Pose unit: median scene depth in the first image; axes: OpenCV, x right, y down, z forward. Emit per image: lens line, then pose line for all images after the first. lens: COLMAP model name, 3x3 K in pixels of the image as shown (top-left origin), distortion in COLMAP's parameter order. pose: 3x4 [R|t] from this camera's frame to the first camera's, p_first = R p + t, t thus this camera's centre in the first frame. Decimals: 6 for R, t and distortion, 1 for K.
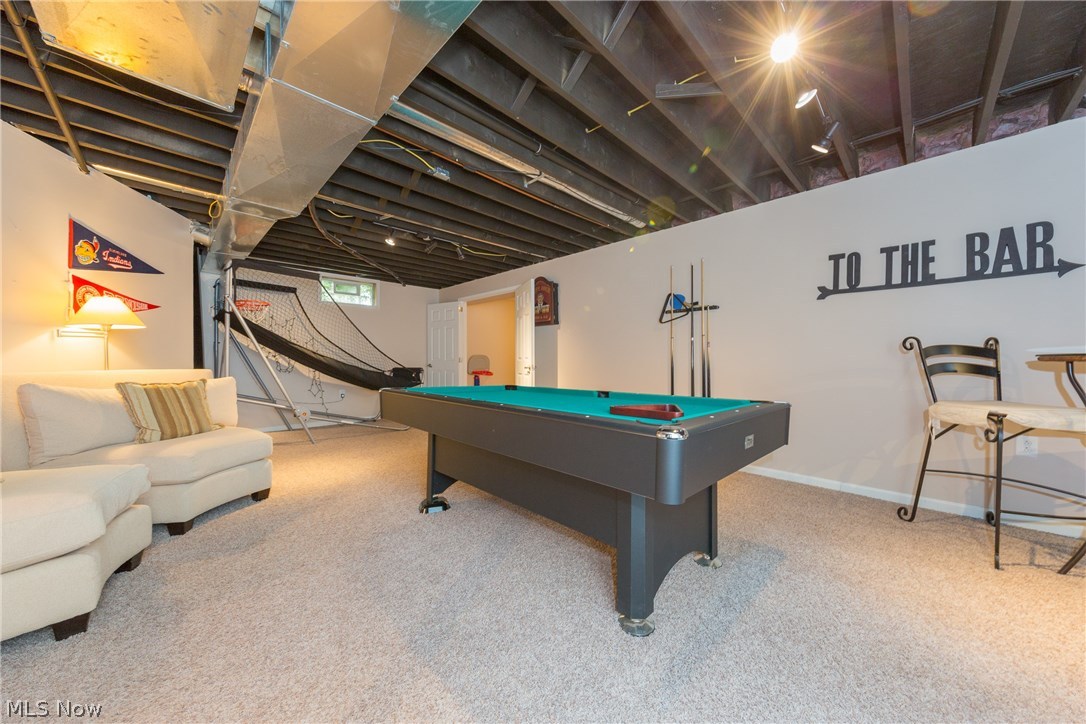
lens RADIAL K [[375.8, 0, 546.3], [0, 375.8, 361.8], [0, 0, 1]] dist [0.000713, 0.000005]
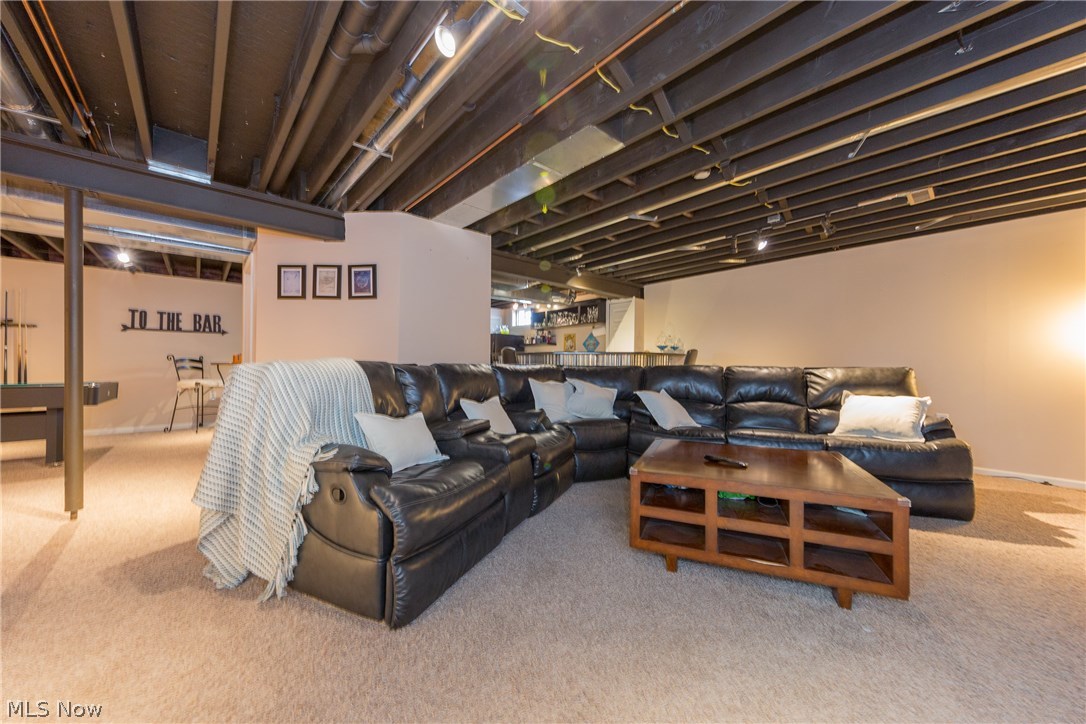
lens RADIAL K [[383.0, 0, 539.5], [0, 383.0, 361.9], [0, 0, 1]] dist [-0.000510, 0.000296]
pose [[0.063082, 0.004986, 0.997996, -1.239249], [-0.004383, 0.999979, -0.004719, -0.017321], [-0.997999, -0.004077, 0.063102, -1.414756]]
